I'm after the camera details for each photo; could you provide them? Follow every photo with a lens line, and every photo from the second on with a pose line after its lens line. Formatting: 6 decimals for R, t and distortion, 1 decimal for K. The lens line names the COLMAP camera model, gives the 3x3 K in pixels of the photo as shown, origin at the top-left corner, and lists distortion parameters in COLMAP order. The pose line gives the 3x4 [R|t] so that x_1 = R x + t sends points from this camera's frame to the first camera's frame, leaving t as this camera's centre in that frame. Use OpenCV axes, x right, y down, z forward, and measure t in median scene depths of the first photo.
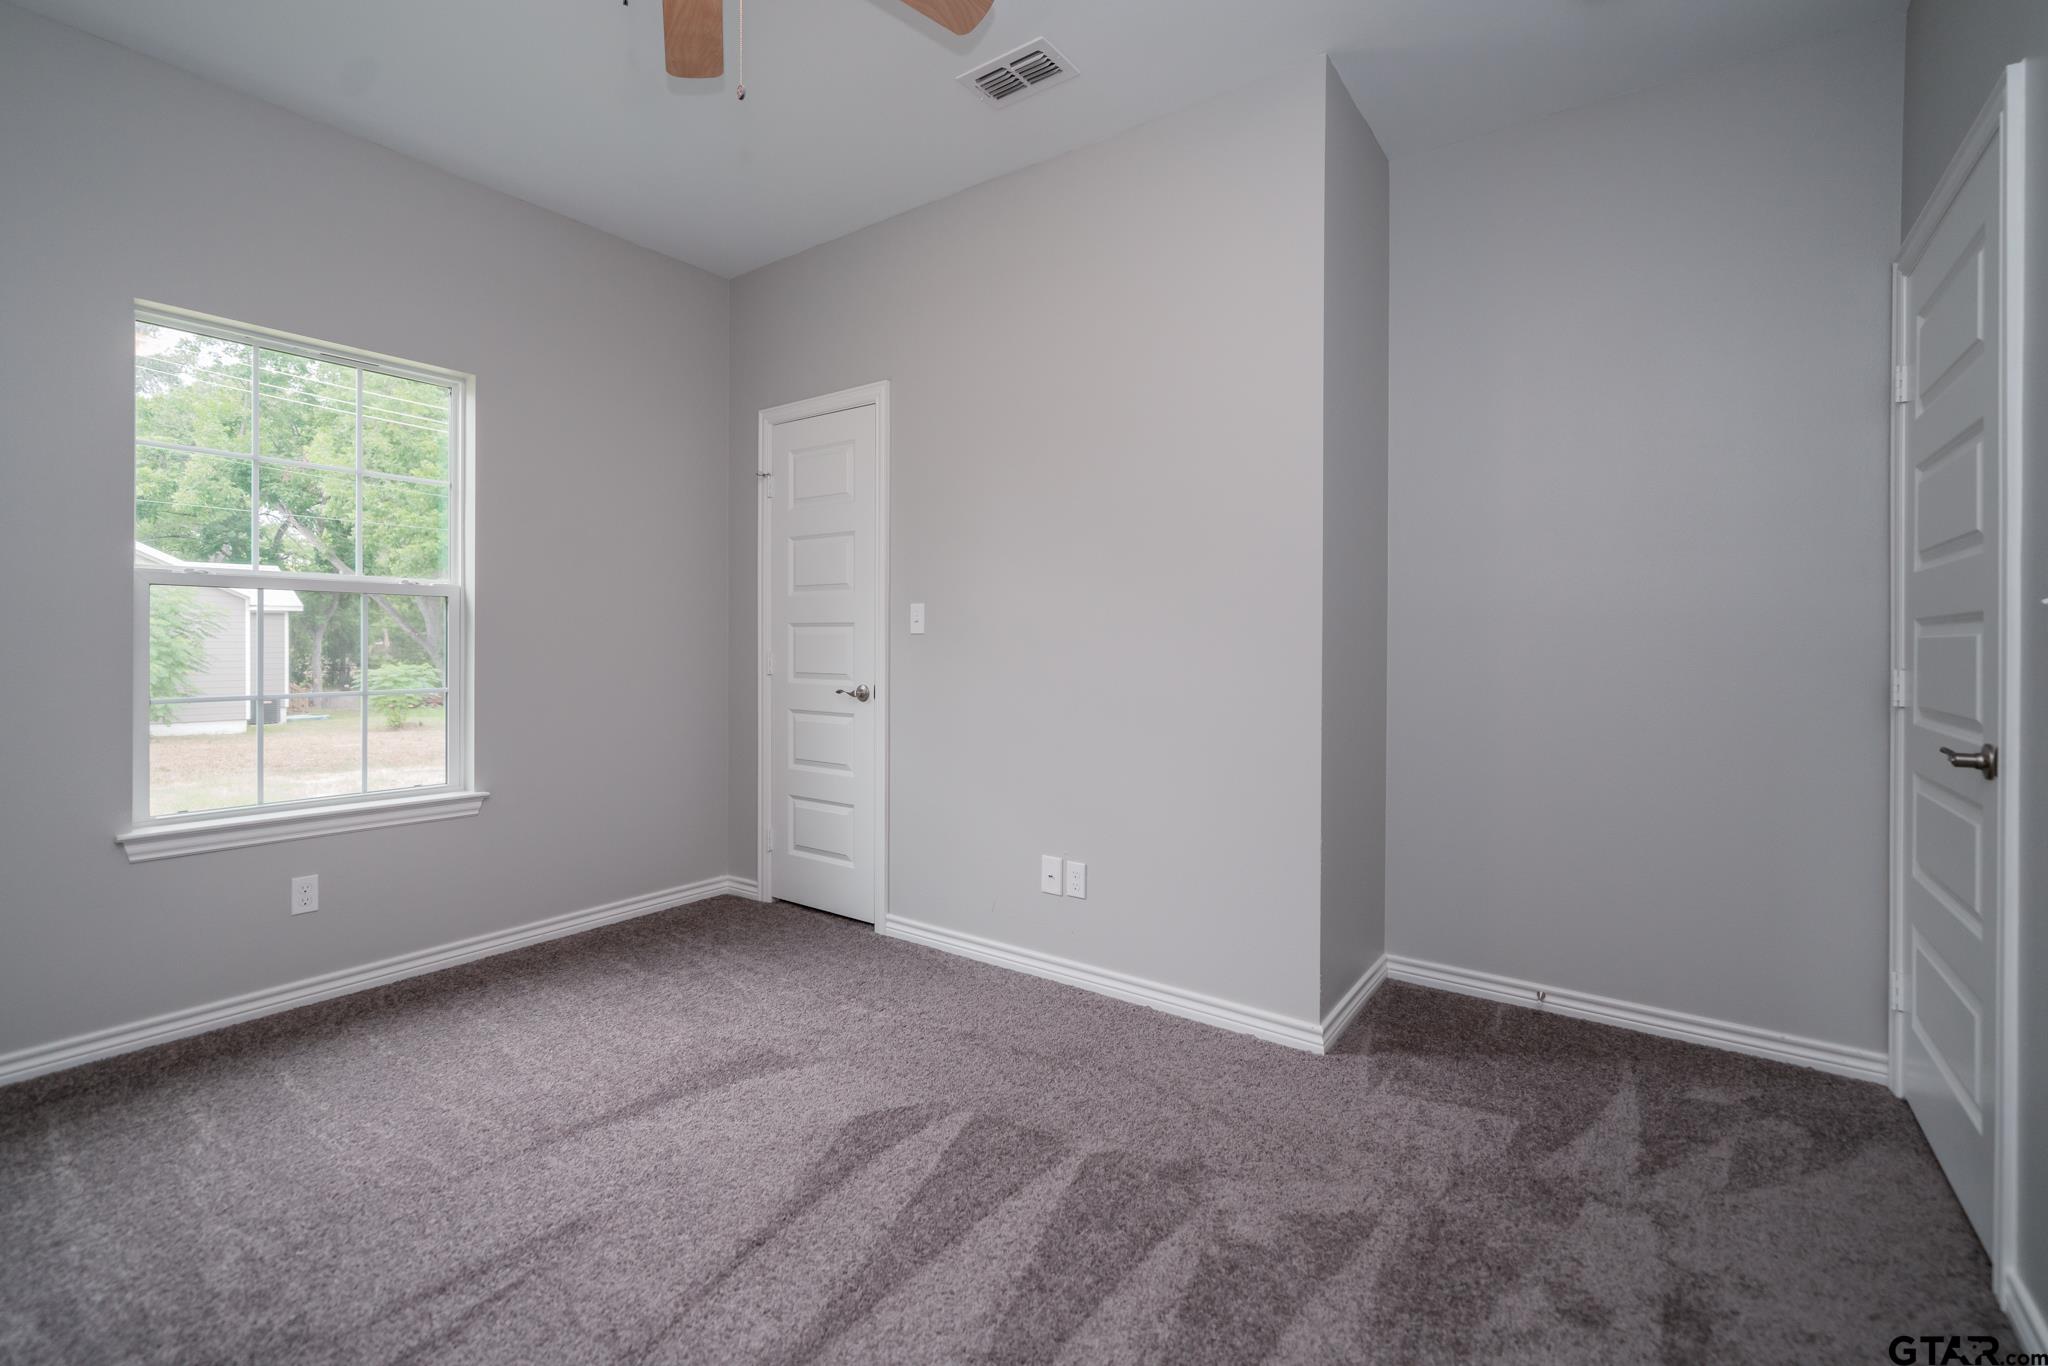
lens RADIAL K [[903.4, 0, 1040.8], [0, 903.4, 651.1], [0, 0, 1]] dist [-0.009206, -0.000044]
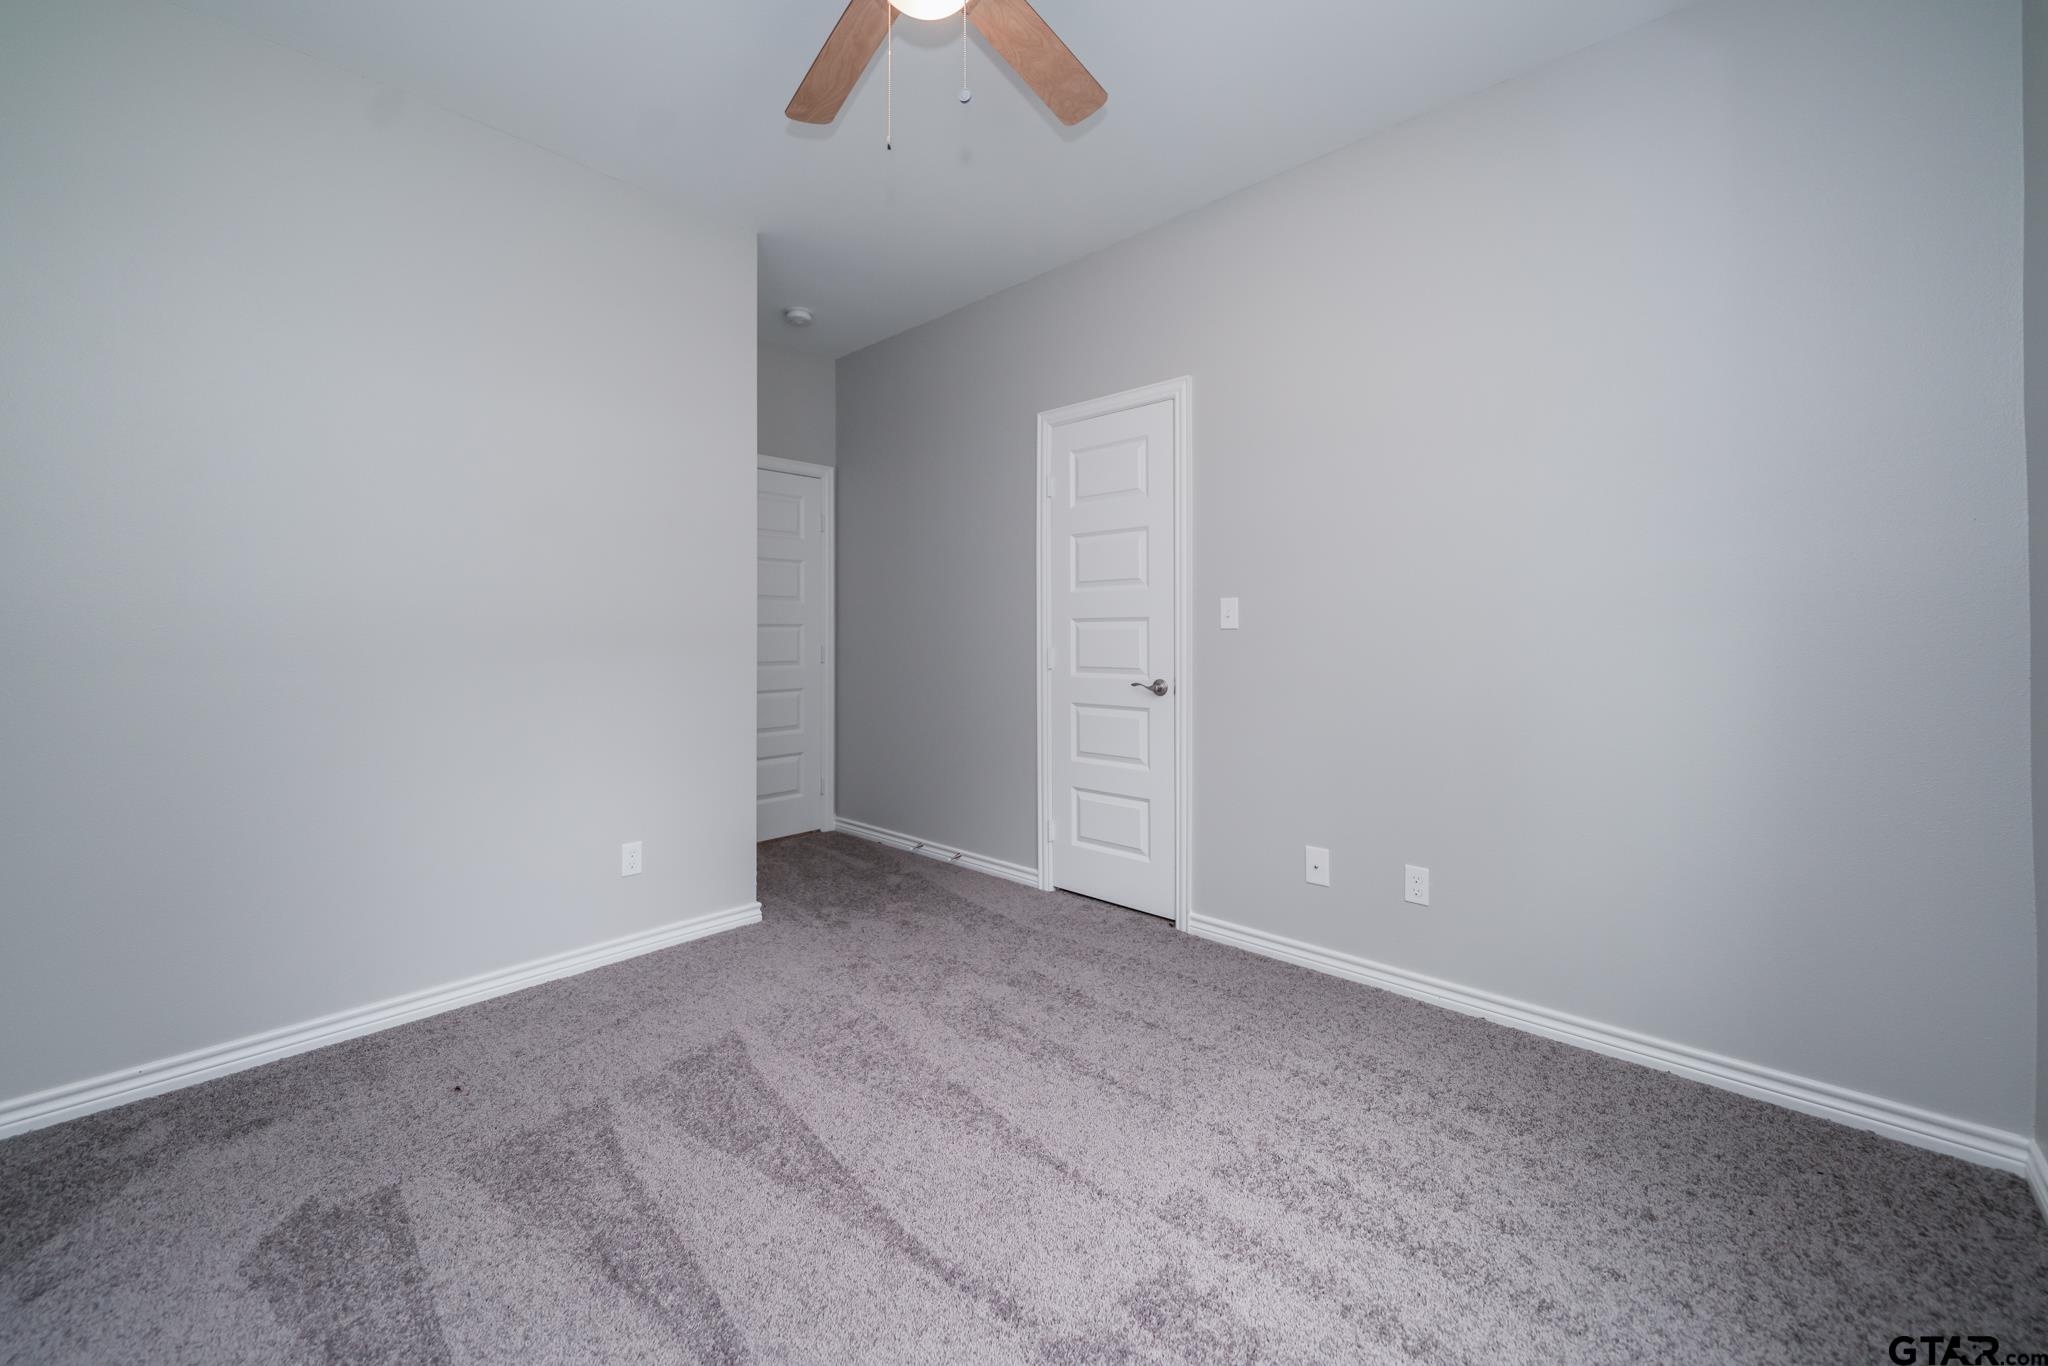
lens RADIAL K [[735.3, 0, 1054.5], [0, 735.3, 632.2], [0, 0, 1]] dist [-0.000840, 0.000246]
pose [[0.998199, -0.000778, -0.059988, -0.259002], [0.000065, 0.999929, -0.011883, -0.005365], [0.059993, 0.011858, 0.998128, 0.173232]]
